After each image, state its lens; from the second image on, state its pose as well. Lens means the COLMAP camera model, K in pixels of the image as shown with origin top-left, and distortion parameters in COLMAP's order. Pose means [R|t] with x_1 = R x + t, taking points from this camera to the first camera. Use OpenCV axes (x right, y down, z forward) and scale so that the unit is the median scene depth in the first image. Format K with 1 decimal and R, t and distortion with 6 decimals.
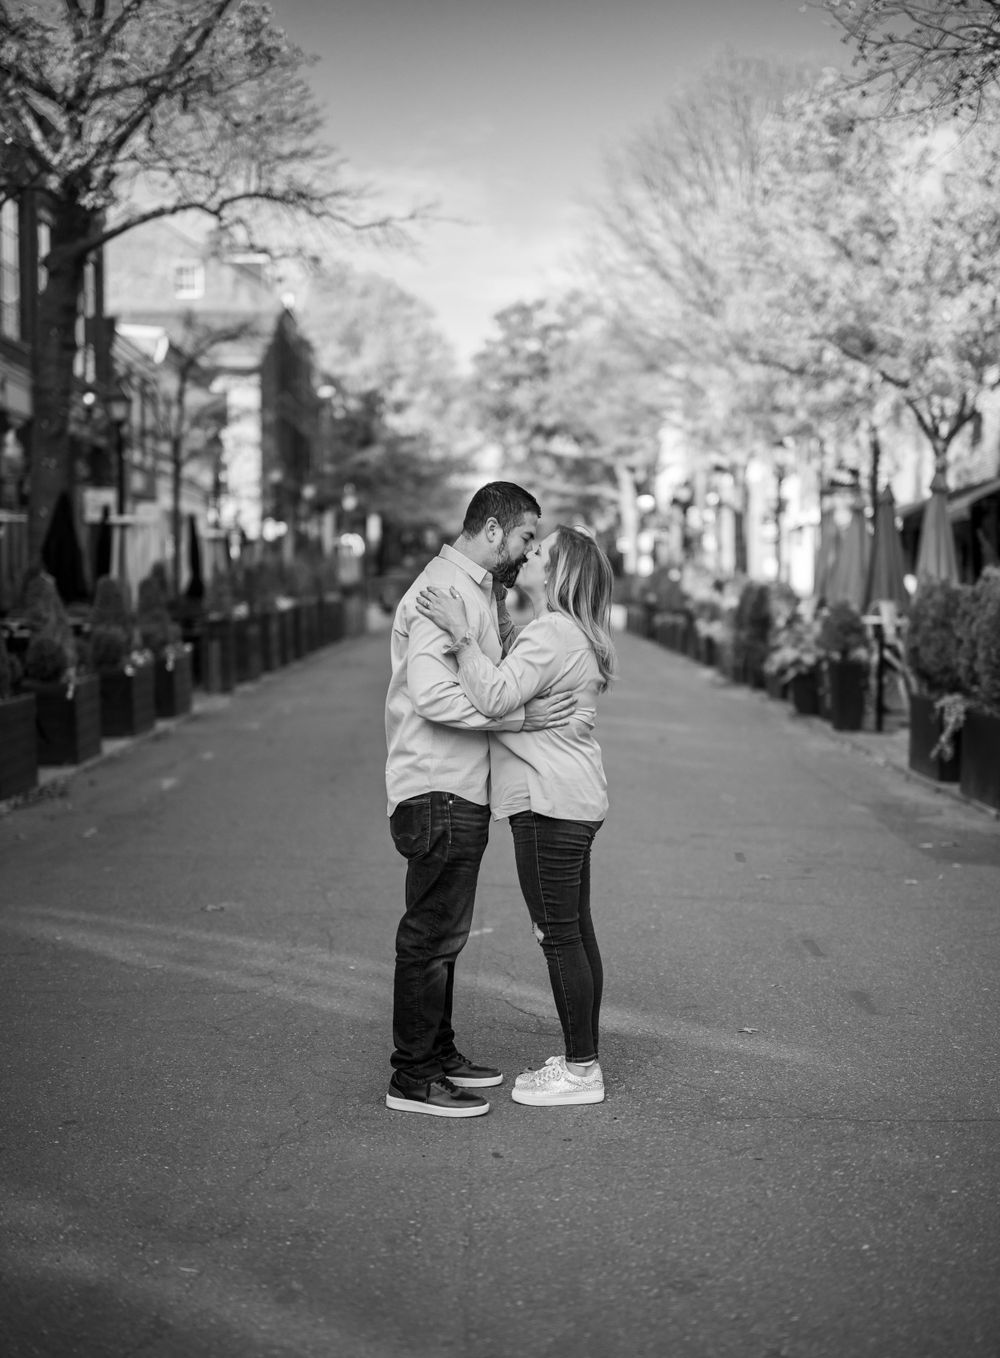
lens RADIAL K [[1509.7, 0, 483.0], [0, 1509.7, 700.8], [0, 0, 1]] dist [0.019852, 0.011071]
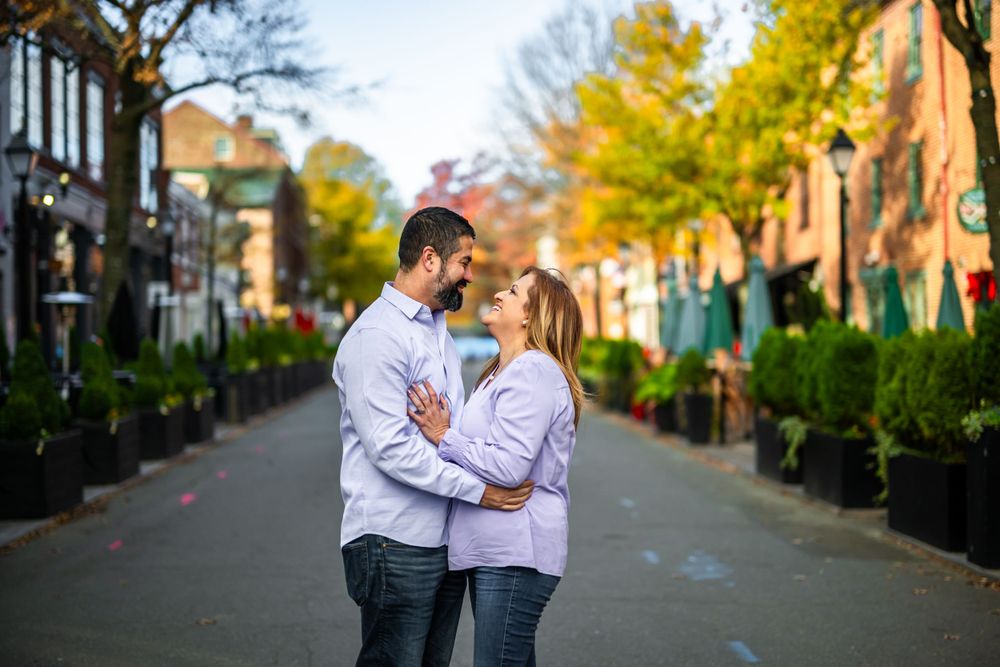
lens RADIAL K [[1603.7, 0, 501.7], [0, 1603.7, 349.0], [0, 0, 1]] dist [0.018947, 0.018953]
pose [[0.999515, -0.015930, 0.026764, 0.029607], [0.017448, 0.998193, -0.057493, 0.015035], [-0.025800, 0.057932, 0.997987, -0.489638]]
